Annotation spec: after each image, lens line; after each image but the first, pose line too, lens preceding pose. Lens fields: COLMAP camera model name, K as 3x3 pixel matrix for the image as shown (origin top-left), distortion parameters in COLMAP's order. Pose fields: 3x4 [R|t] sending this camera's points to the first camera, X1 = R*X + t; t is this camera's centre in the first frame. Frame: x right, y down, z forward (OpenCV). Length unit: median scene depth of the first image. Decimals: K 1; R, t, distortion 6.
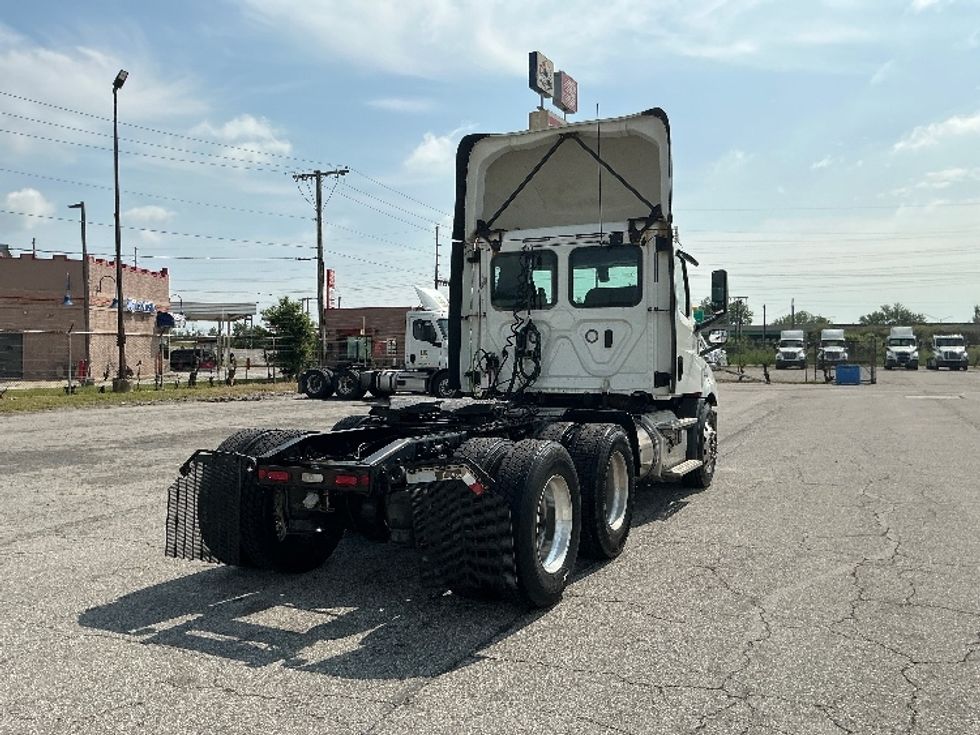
lens RADIAL K [[816.0, 0, 488.4], [0, 816.0, 362.9], [0, 0, 1]] dist [0.048112, -0.100814]
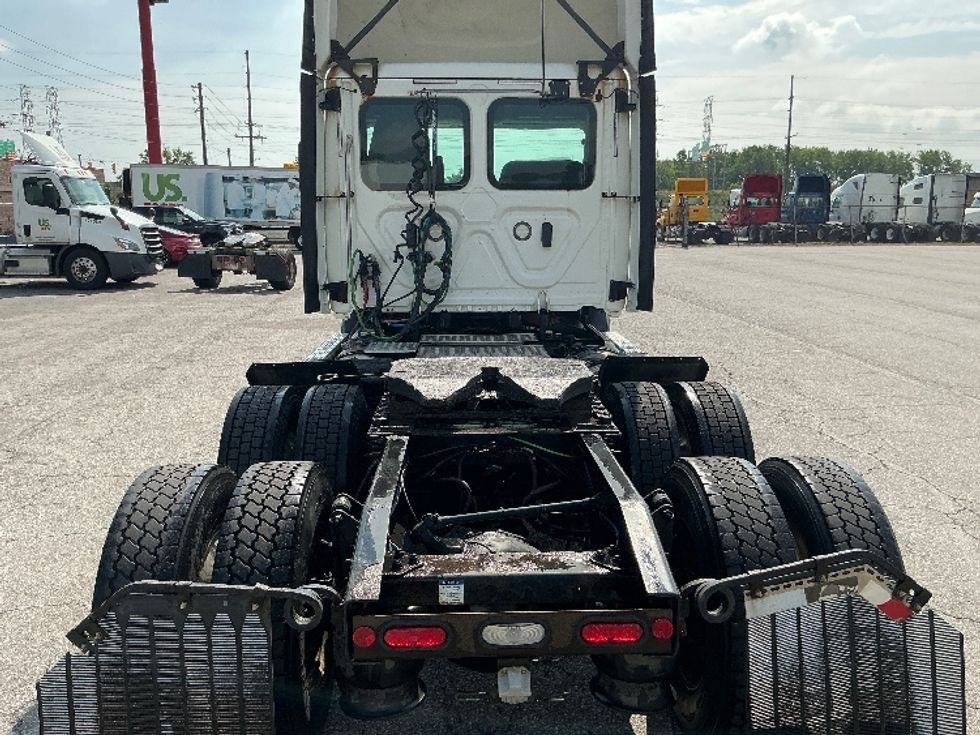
lens RADIAL K [[816.0, 0, 492.4], [0, 816.0, 372.1], [0, 0, 1]] dist [0.048112, -0.100814]
pose [[0.879353, -0.087408, 0.468079, -0.232908], [0.000971, 0.983335, 0.181802, -0.040134], [-0.476169, -0.159414, 0.864783, 0.371050]]
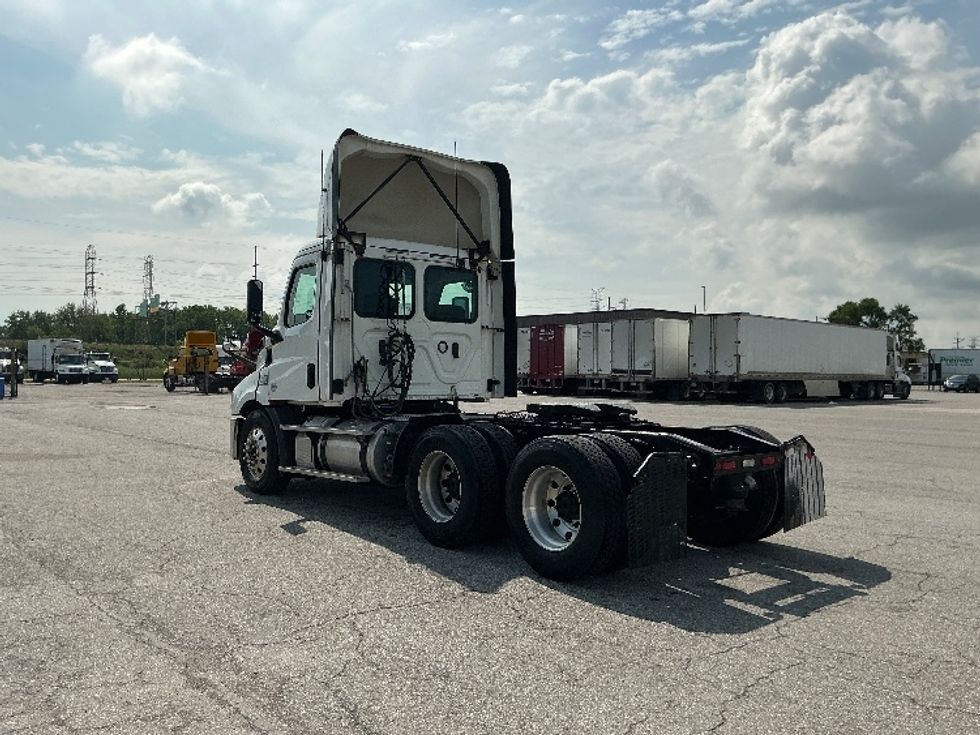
lens RADIAL K [[816.0, 0, 510.9], [0, 816.0, 345.3], [0, 0, 1]] dist [0.048112, -0.100814]
pose [[0.379485, 0.037053, 0.924456, -0.837988], [-0.001960, 0.999228, -0.039246, 0.007389], [-0.925196, 0.013081, 0.379264, 0.484226]]
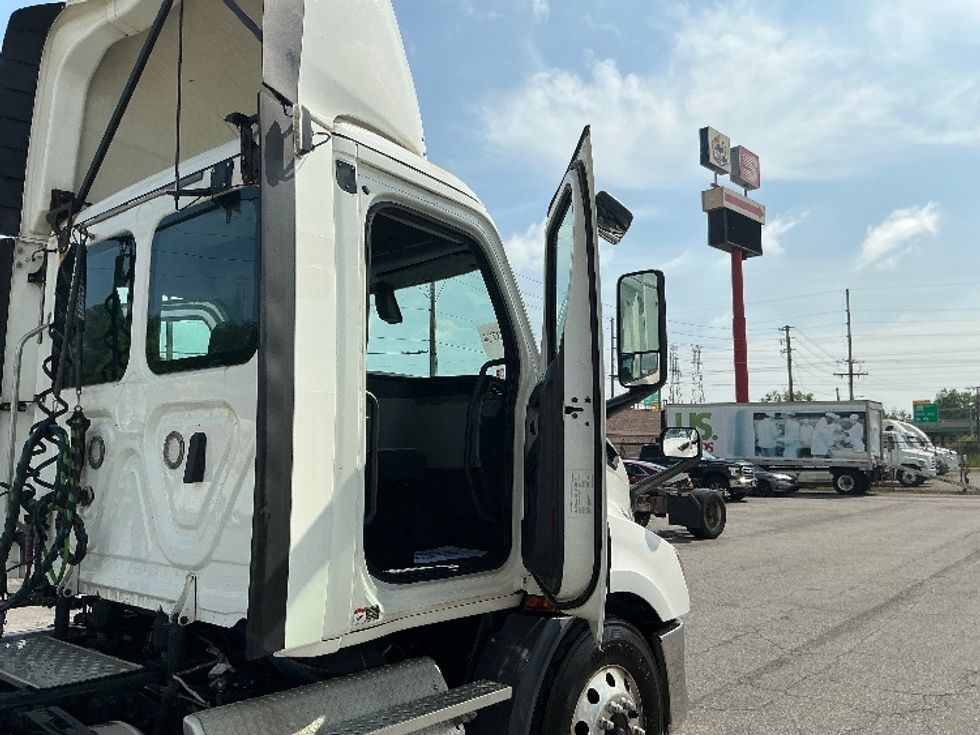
lens RADIAL K [[816.0, 0, 488.0], [0, 816.0, 359.7], [0, 0, 1]] dist [0.048112, -0.100814]
pose [[0.967624, -0.031457, -0.250427, 0.344855], [-0.000142, 0.992135, -0.125176, -0.026203], [0.252395, 0.121159, 0.960009, 0.666305]]
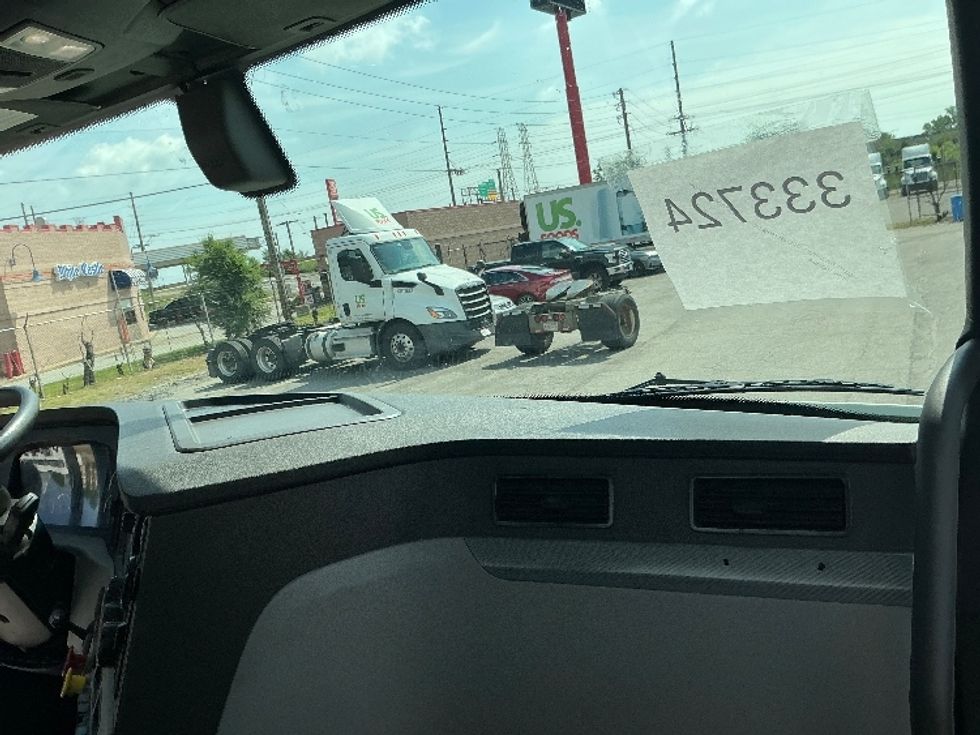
lens RADIAL K [[816.0, 0, 492.4], [0, 816.0, 372.7], [0, 0, 1]] dist [0.048112, -0.100814]
pose [[0.983814, -0.160049, -0.080584, 0.208667], [0.170526, 0.974379, 0.146652, -0.096139], [0.055048, -0.158020, 0.985900, 0.988277]]
